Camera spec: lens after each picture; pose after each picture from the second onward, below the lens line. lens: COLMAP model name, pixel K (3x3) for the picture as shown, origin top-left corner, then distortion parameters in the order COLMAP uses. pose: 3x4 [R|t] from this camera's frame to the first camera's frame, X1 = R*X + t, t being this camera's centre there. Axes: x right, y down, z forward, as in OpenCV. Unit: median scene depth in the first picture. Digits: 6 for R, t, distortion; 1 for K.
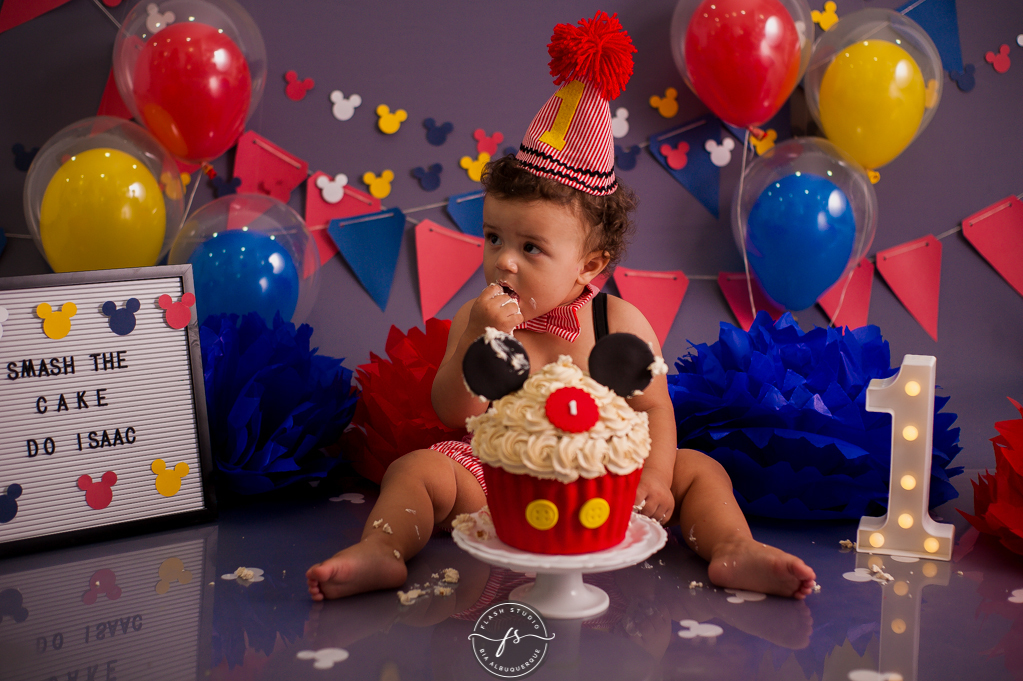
lens RADIAL K [[1552.0, 0, 496.5], [0, 1552.0, 342.4], [0, 0, 1]] dist [-0.033590, -0.104376]
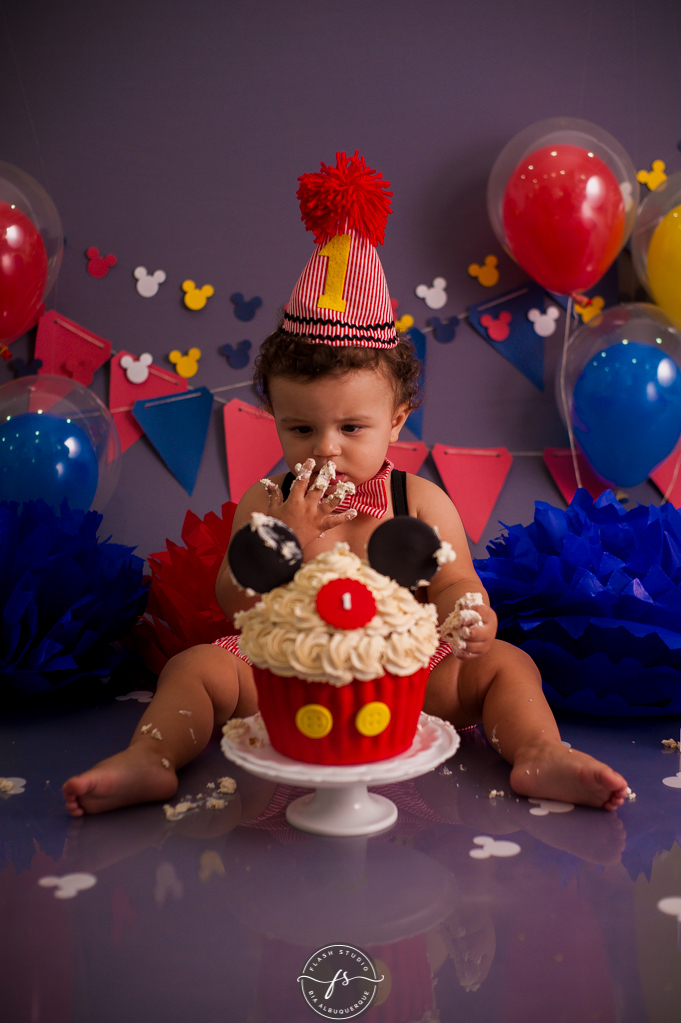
lens RADIAL K [[1473.3, 0, 319.4], [0, 1473.3, 510.9], [0, 0, 1]] dist [-0.044183, -0.029128]
pose [[0.998851, -0.016836, -0.044873, 0.059459], [0.016510, 0.999835, -0.007625, -0.003038], [0.044994, 0.006876, 0.998964, 0.124676]]
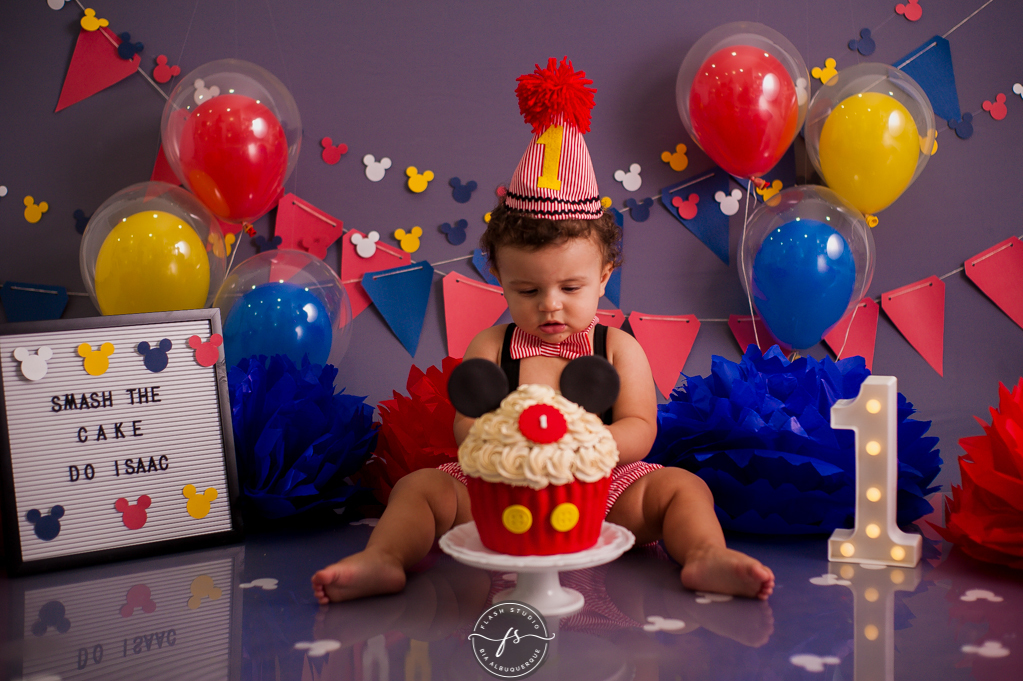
lens RADIAL K [[1572.1, 0, 510.5], [0, 1572.1, 343.0], [0, 0, 1]] dist [-0.033217, -0.031744]
pose [[0.997820, -0.019376, -0.063088, 0.080078], [0.016023, 0.998454, -0.053221, 0.037127], [0.064022, 0.052094, 0.996588, -0.100606]]
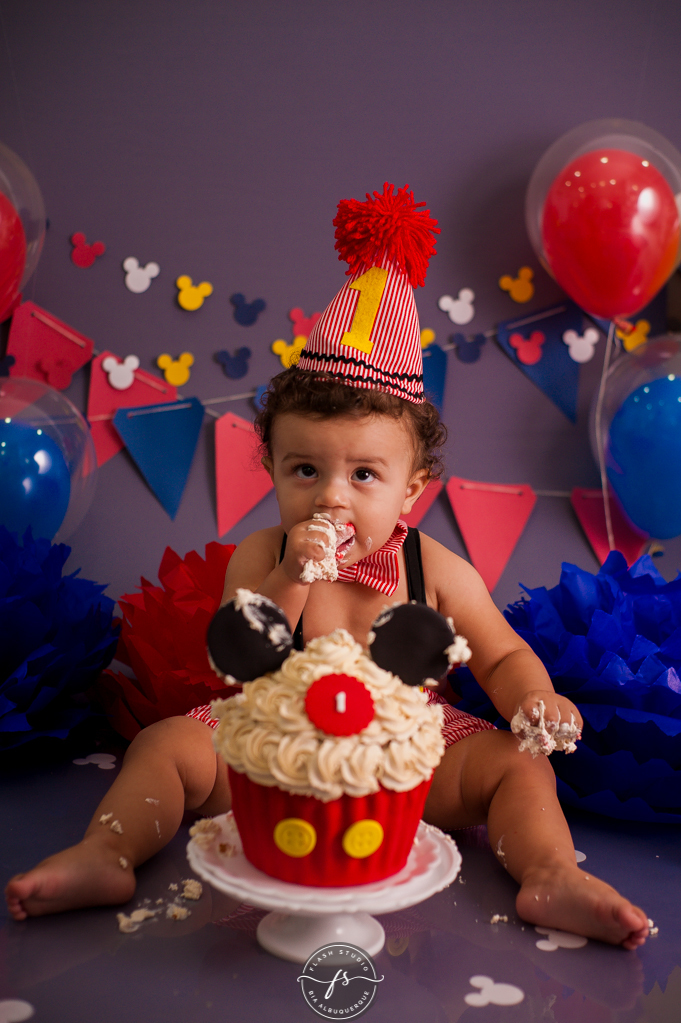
lens RADIAL K [[1572.1, 0, 319.9], [0, 1572.1, 511.5], [0, 0, 1]] dist [-0.033217, -0.031744]
pose [[0.998207, 0.041538, -0.043106, 0.056340], [-0.040876, 0.999034, 0.016131, -0.053020], [0.043735, -0.014340, 0.998940, 0.181263]]
